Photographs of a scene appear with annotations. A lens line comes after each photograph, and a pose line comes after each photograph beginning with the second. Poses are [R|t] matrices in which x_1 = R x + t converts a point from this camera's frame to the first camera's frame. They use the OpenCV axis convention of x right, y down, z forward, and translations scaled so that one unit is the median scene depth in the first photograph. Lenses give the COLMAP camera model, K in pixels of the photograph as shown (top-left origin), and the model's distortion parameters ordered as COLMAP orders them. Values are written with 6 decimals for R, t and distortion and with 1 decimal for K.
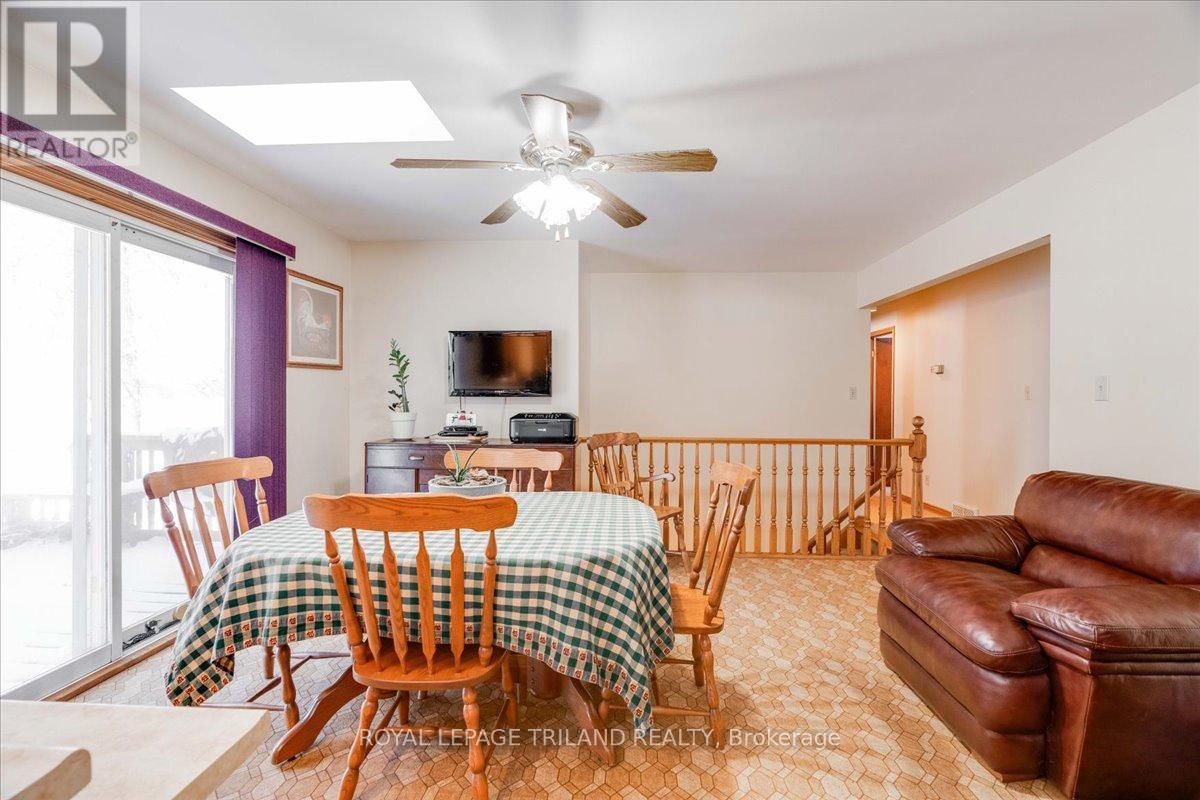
lens RADIAL K [[533.7, 0, 608.7], [0, 533.7, 396.7], [0, 0, 1]] dist [-0.001178, 0.000590]
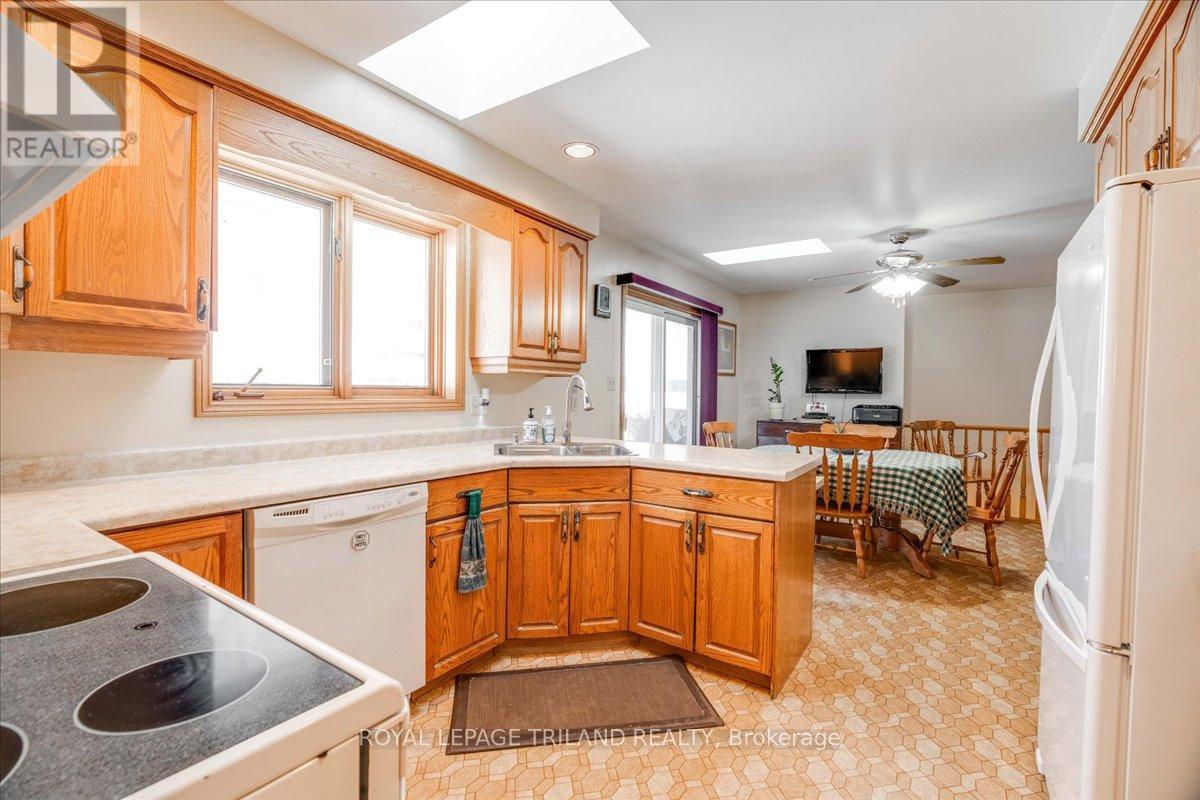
lens RADIAL K [[533.7, 0, 600.7], [0, 533.7, 399.5], [0, 0, 1]] dist [-0.001178, 0.000590]
pose [[0.853802, 0.015128, -0.520379, -0.016128], [-0.007860, 0.999838, 0.016170, -0.004987], [0.520539, -0.009715, 0.853782, -1.498233]]
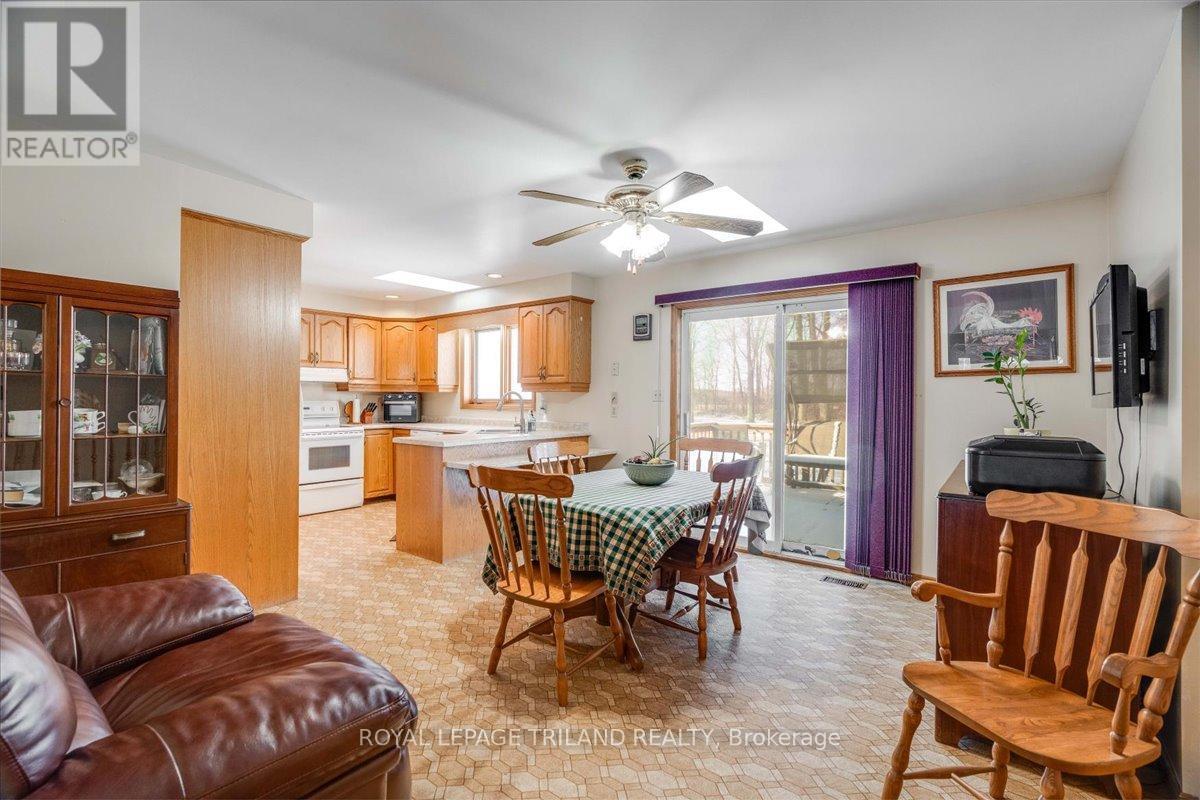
lens RADIAL K [[533.7, 0, 596.6], [0, 533.7, 405.5], [0, 0, 1]] dist [-0.001178, 0.000590]
pose [[-0.580470, -0.001431, -0.814280, 1.304823], [-0.010914, 0.999922, 0.006022, -0.001004], [0.814208, 0.012382, -0.580441, 2.281066]]
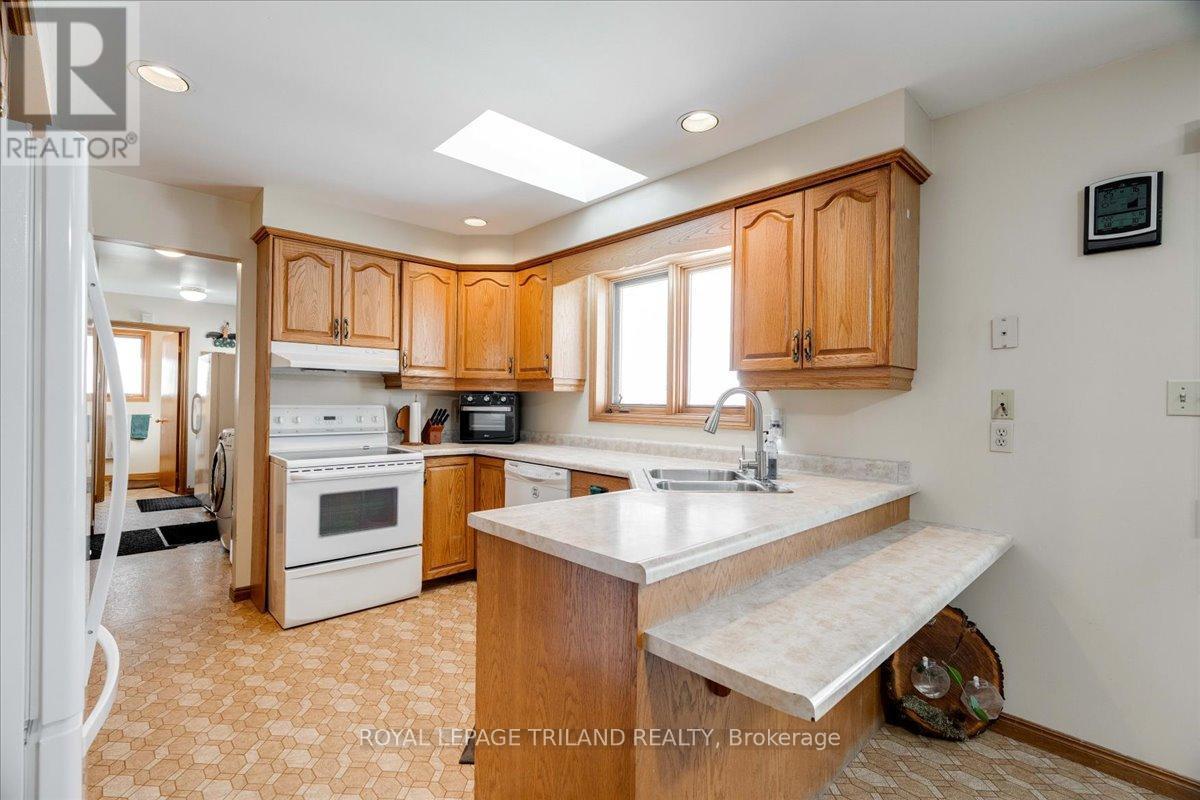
lens RADIAL K [[533.7, 0, 590.9], [0, 533.7, 400.8], [0, 0, 1]] dist [-0.001178, 0.000590]
pose [[-0.697951, -0.018063, -0.715918, 0.236120], [-0.018132, 0.999807, -0.007549, -0.009481], [0.715916, 0.007713, -0.698144, 0.686346]]
